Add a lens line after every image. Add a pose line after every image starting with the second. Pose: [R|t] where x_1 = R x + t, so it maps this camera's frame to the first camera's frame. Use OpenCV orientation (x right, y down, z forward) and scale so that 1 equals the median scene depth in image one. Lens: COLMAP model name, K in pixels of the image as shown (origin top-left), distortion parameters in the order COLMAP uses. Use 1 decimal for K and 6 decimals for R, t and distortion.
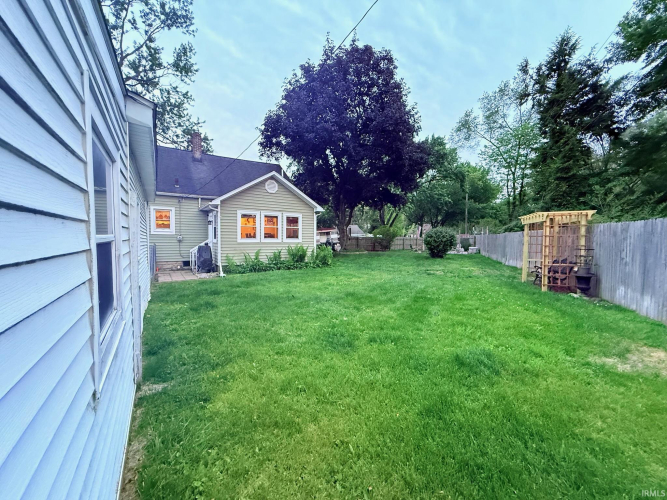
lens RADIAL K [[265.4, 0, 332.0], [0, 265.4, 250.6], [0, 0, 1]] dist [-0.000908, 0.000067]
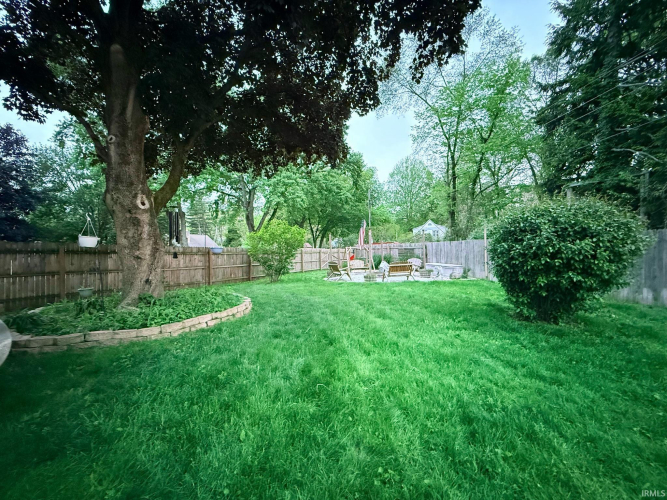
lens RADIAL K [[265.4, 0, 332.0], [0, 265.4, 250.6], [0, 0, 1]] dist [-0.000908, 0.000067]
pose [[0.863483, -0.002989, 0.504369, 0.039550], [0.031356, 0.998366, -0.047765, -0.012759], [-0.503402, 0.057059, 0.862166, 0.370464]]
